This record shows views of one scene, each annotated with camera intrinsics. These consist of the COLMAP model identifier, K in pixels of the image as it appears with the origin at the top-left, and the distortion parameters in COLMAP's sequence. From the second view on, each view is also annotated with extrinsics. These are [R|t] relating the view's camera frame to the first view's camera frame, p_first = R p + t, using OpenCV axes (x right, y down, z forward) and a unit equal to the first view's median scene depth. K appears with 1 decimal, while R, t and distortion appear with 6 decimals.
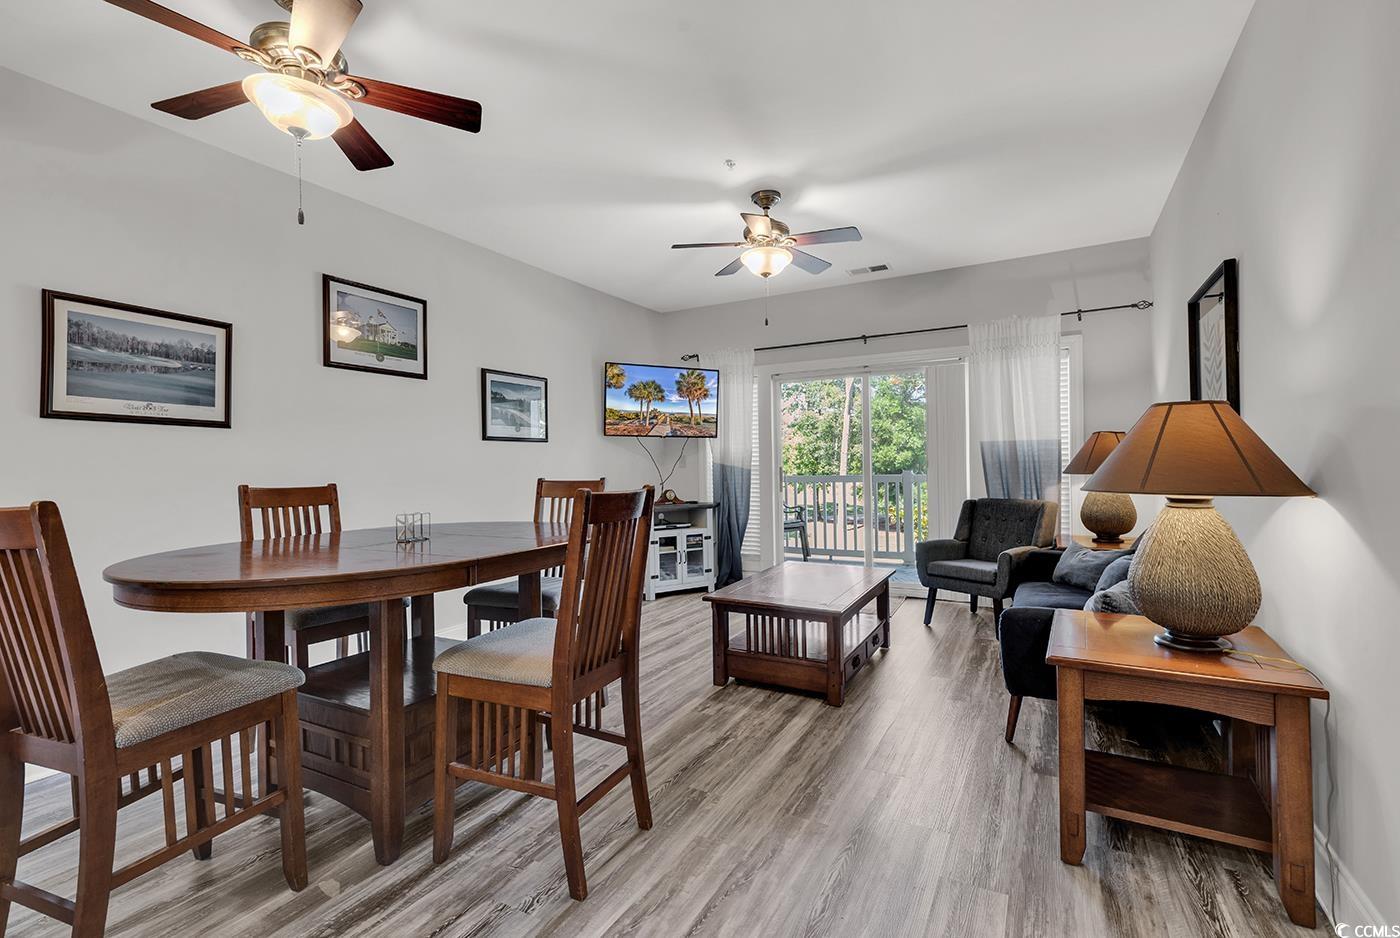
lens RADIAL K [[634.8, 0, 697.7], [0, 634.8, 467.4], [0, 0, 1]] dist [0.008332, -0.001453]
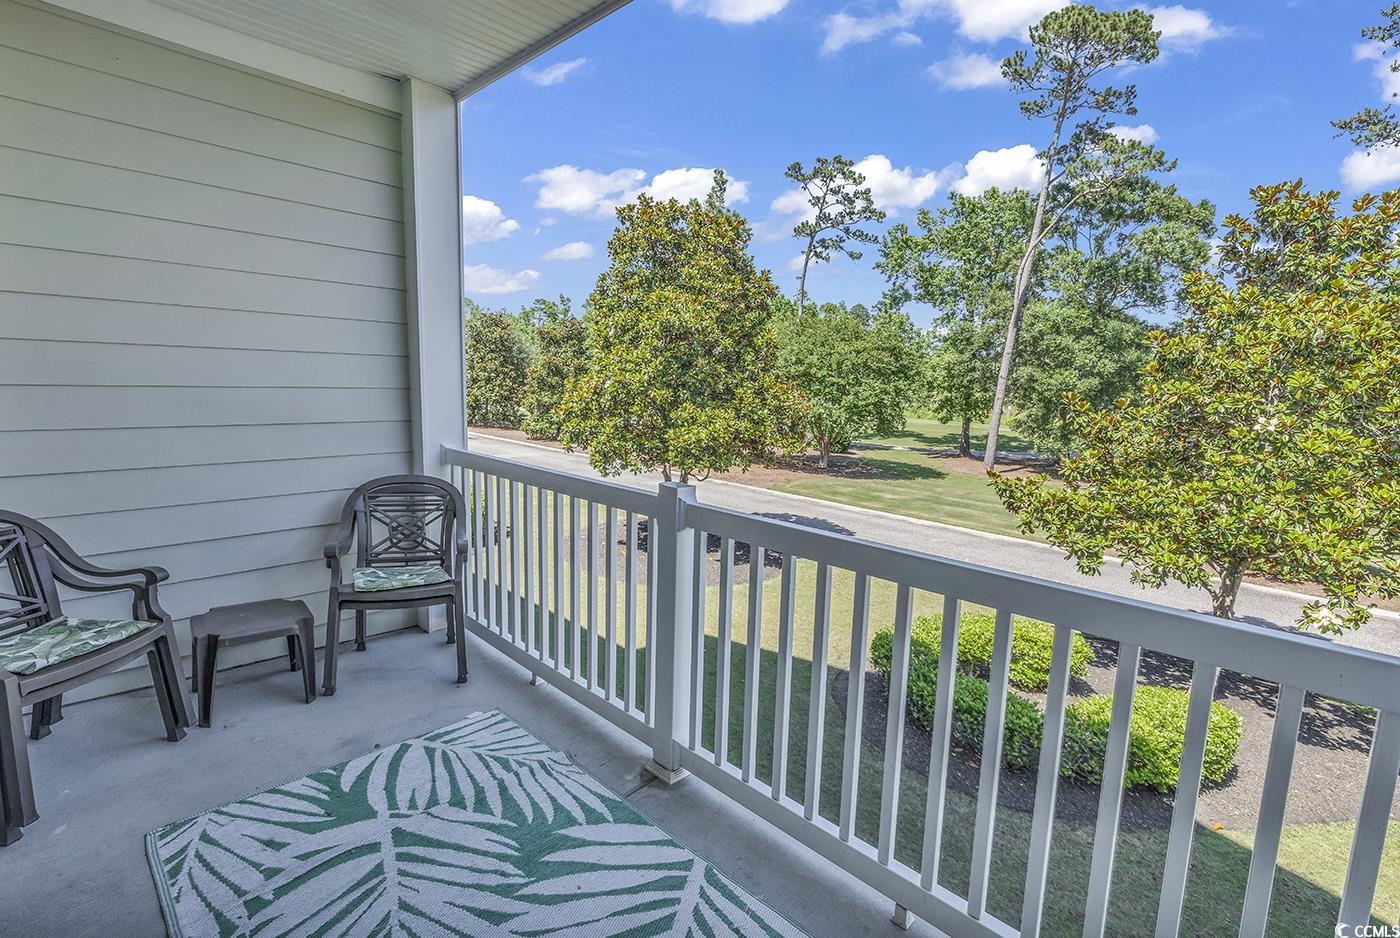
lens RADIAL K [[630.9, 0, 698.4], [0, 630.9, 466.0], [0, 0, 1]] dist [0.001428, 0.000281]
pose [[0.963757, 0.082634, -0.253663, 0.572818], [-0.046825, 0.988455, 0.144098, -0.063269], [0.262641, -0.126998, 0.956499, 0.996557]]
